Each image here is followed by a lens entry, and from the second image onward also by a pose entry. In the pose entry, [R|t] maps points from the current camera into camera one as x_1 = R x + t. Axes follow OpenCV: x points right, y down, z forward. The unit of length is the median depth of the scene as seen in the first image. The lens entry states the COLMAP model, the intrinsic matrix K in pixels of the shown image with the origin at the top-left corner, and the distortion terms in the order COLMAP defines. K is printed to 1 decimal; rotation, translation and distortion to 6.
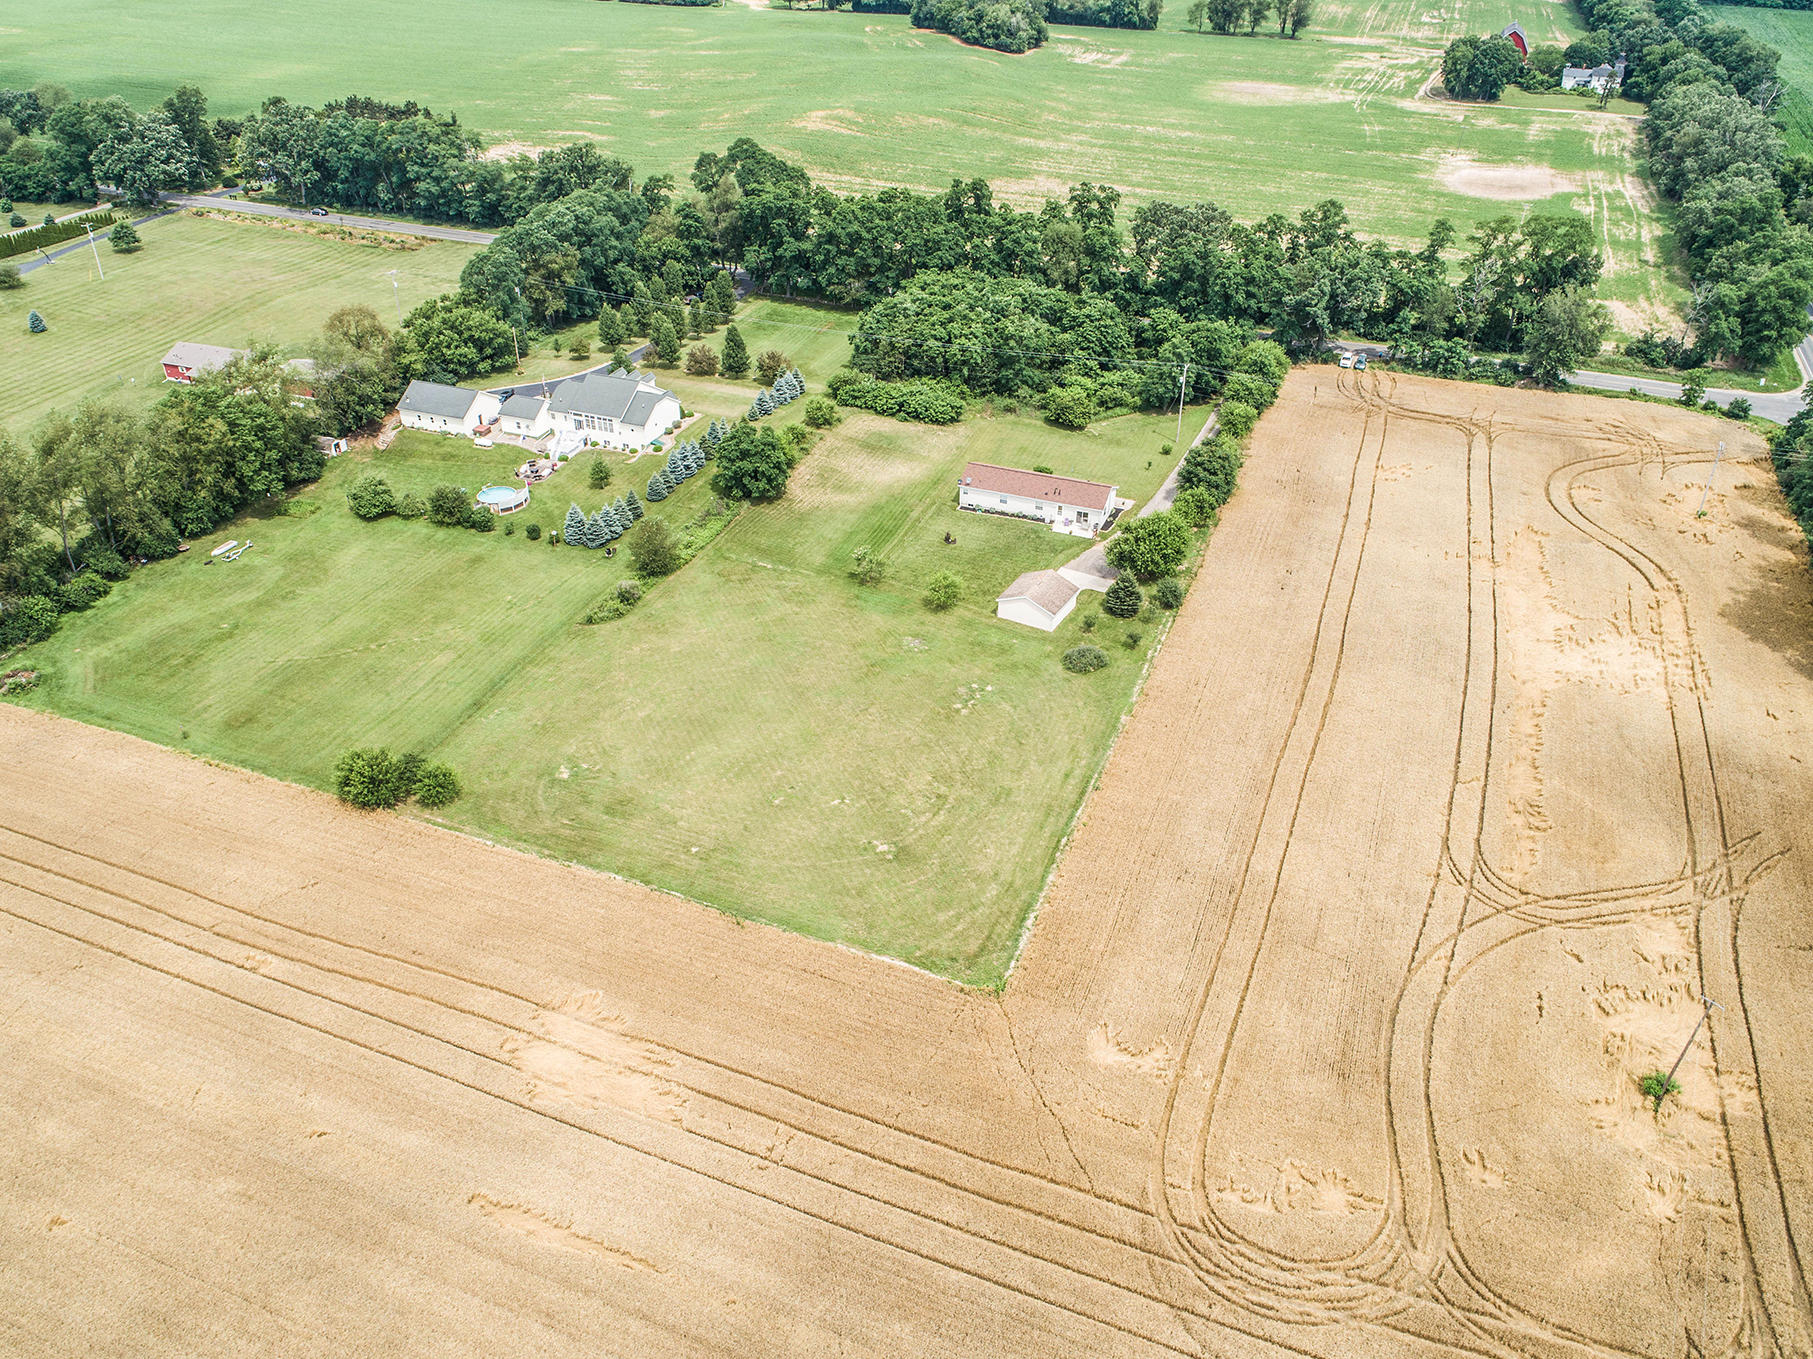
lens RADIAL K [[1409.9, 0, 913.0], [0, 1409.9, 705.0], [0, 0, 1]] dist [-0.014335, 0.003087]
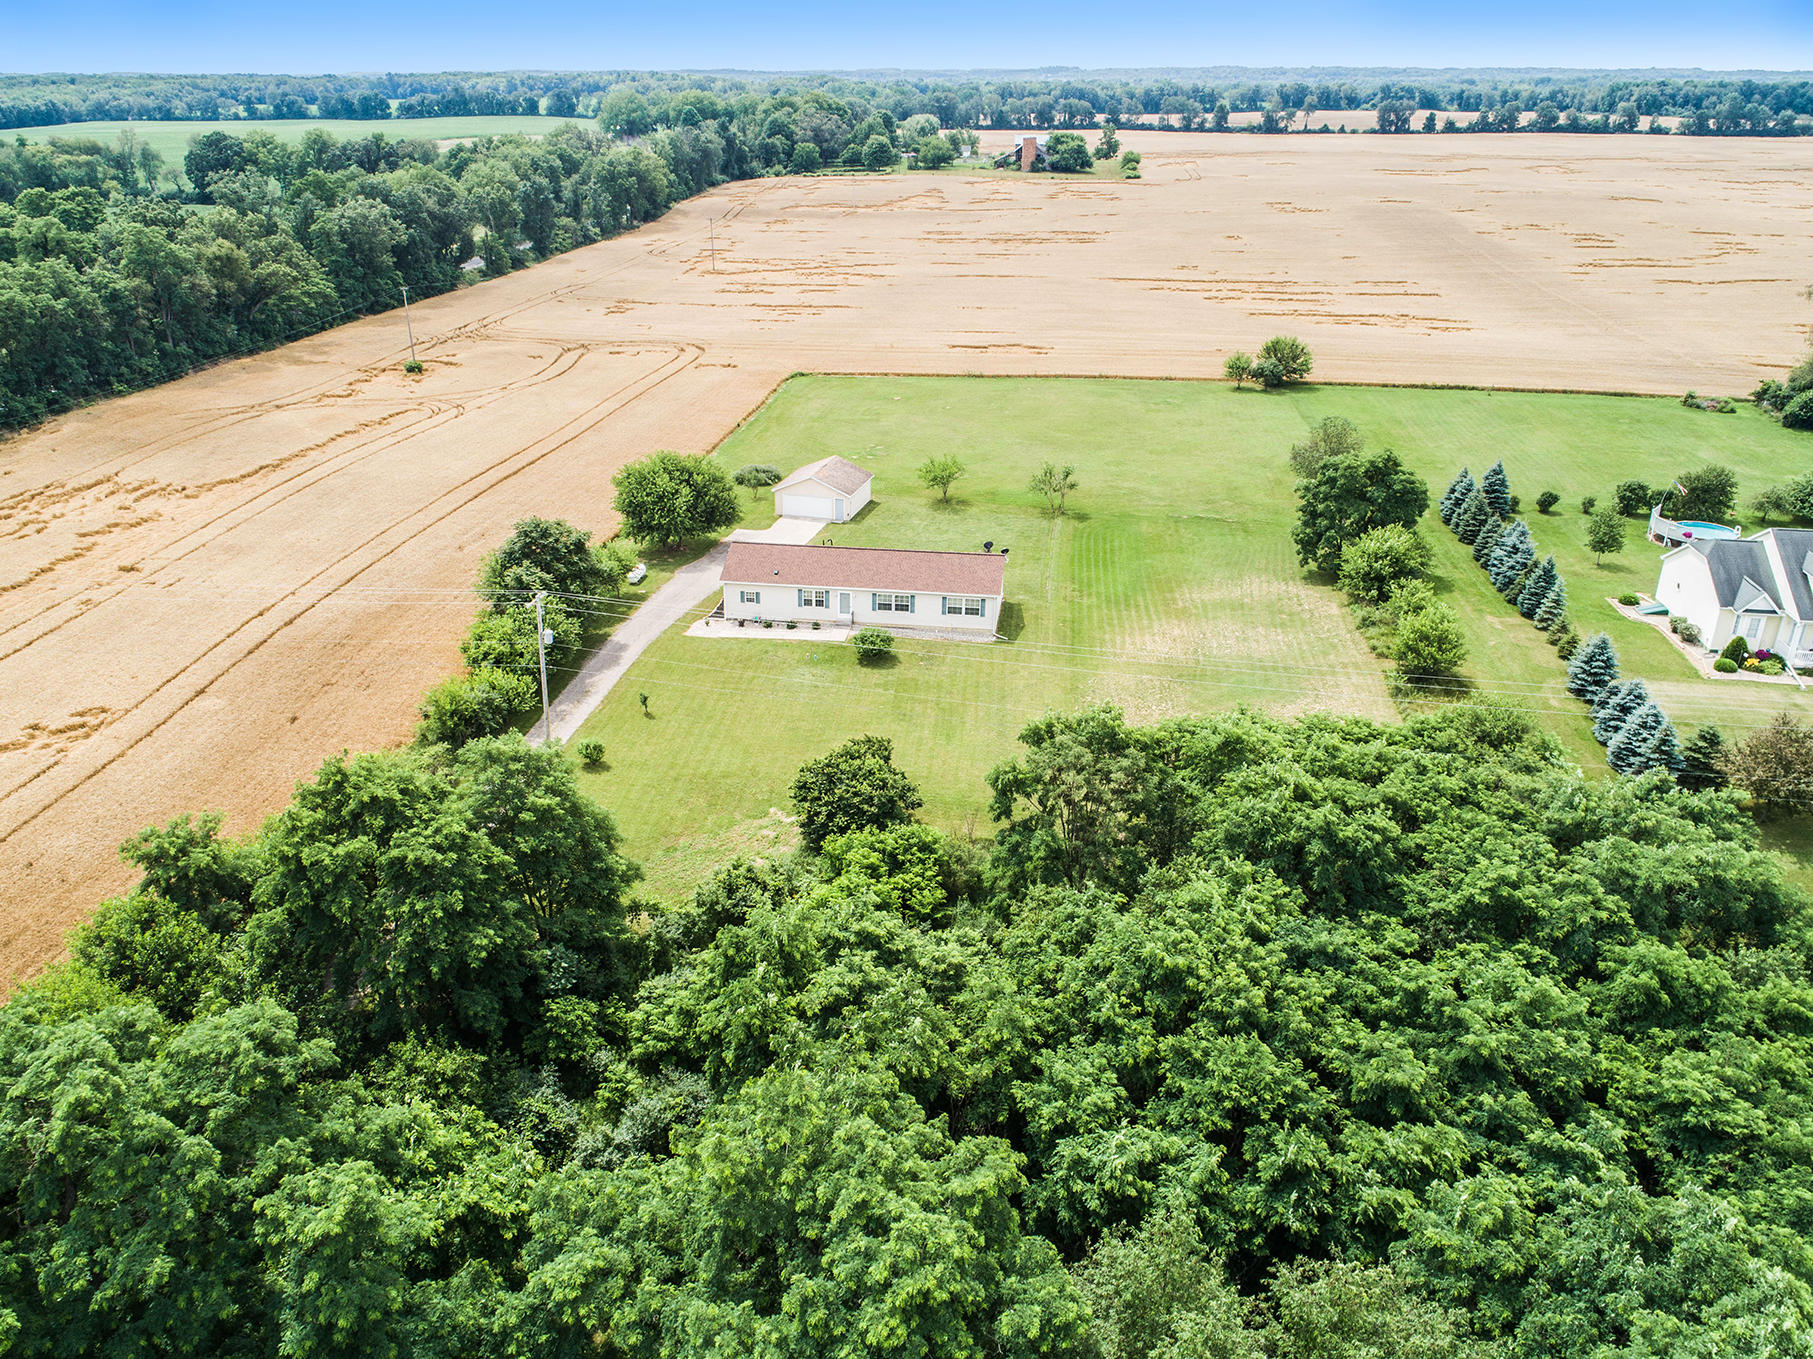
lens RADIAL K [[1411.1, 0, 906.5], [0, 1411.1, 679.5], [0, 0, 1]] dist [0.011828, -0.002567]
pose [[-0.968289, 0.099486, -0.229171, 0.187789], [-0.136848, 0.556235, 0.819680, -0.539808], [0.209020, 0.825049, -0.524981, 1.238097]]
